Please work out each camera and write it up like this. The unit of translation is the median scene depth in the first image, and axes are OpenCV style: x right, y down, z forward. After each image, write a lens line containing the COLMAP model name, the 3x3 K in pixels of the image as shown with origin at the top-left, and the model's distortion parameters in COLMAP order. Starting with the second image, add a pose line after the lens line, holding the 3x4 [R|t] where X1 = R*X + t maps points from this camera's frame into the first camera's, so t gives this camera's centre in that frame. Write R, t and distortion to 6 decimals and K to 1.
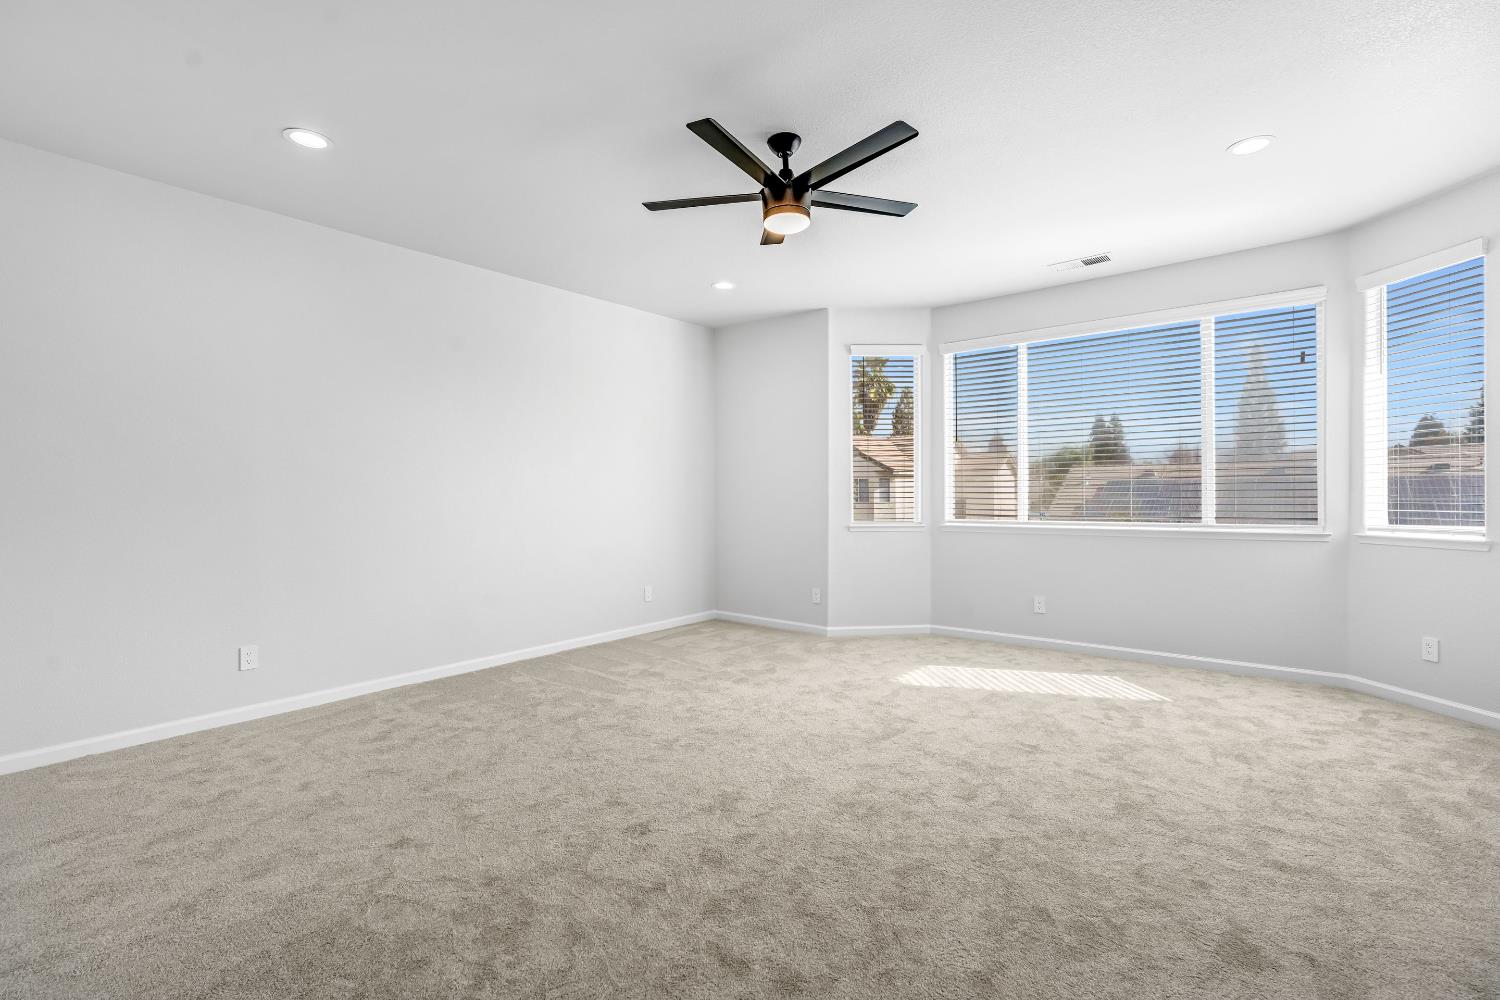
lens RADIAL K [[681.2, 0, 756.7], [0, 681.2, 496.2], [0, 0, 1]] dist [-0.012163, 0.003919]
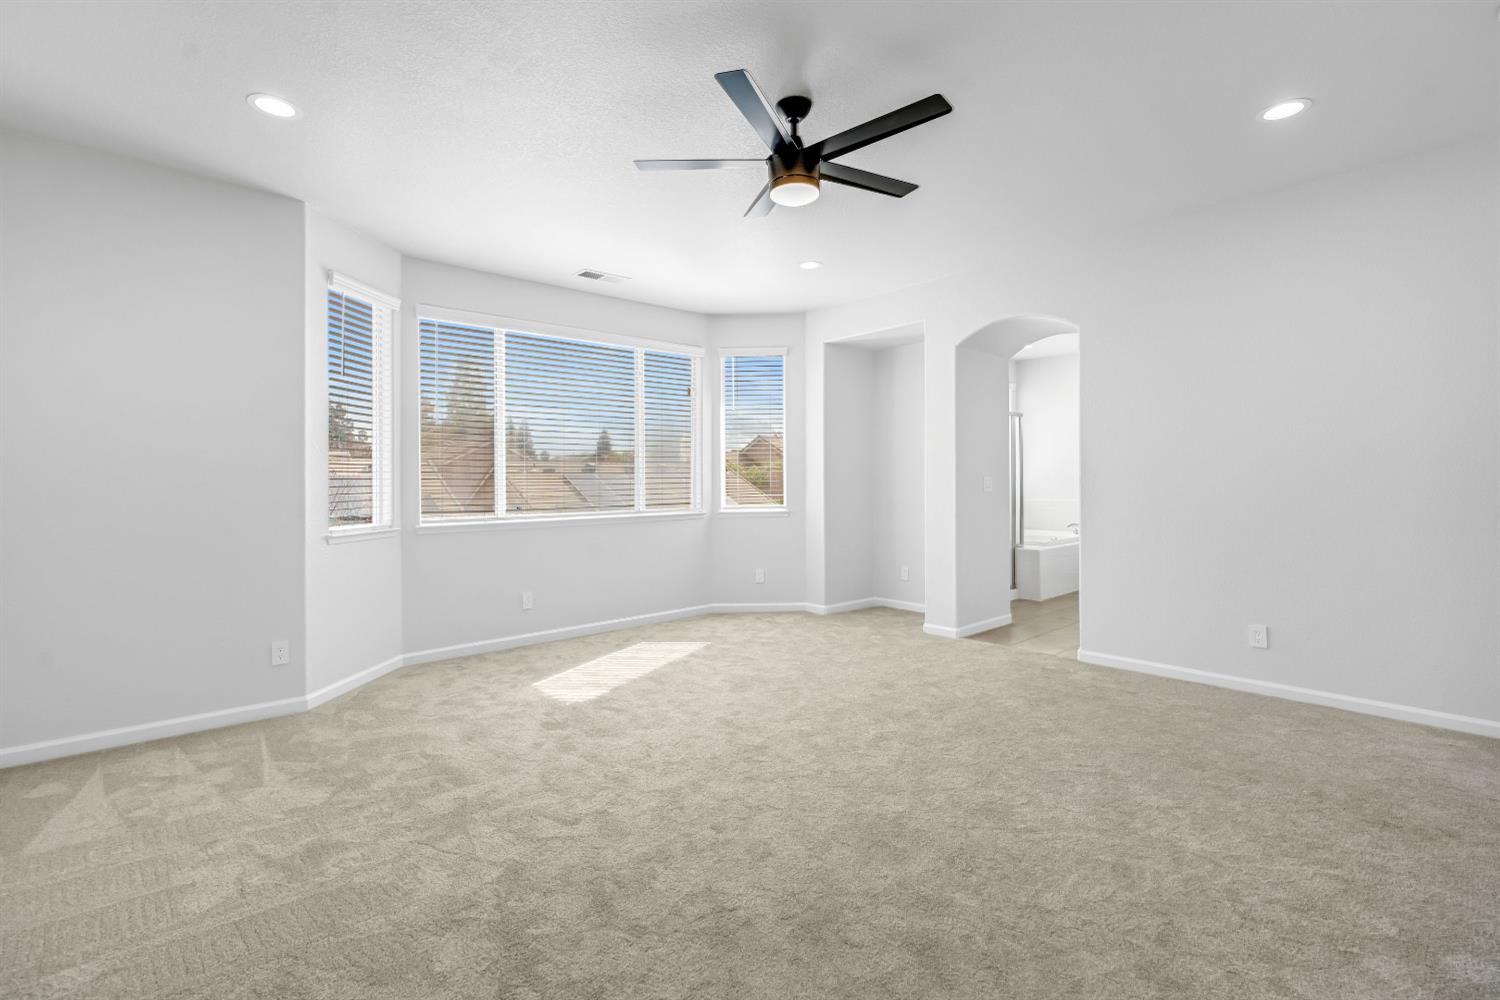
lens RADIAL K [[681.2, 0, 782.4], [0, 681.2, 483.7], [0, 0, 1]] dist [-0.012163, 0.003919]
pose [[0.134366, -0.000859, 0.990931, -0.619680], [0.004940, 0.999988, 0.000197, -0.008343], [-0.990919, 0.004869, 0.134368, 0.613925]]
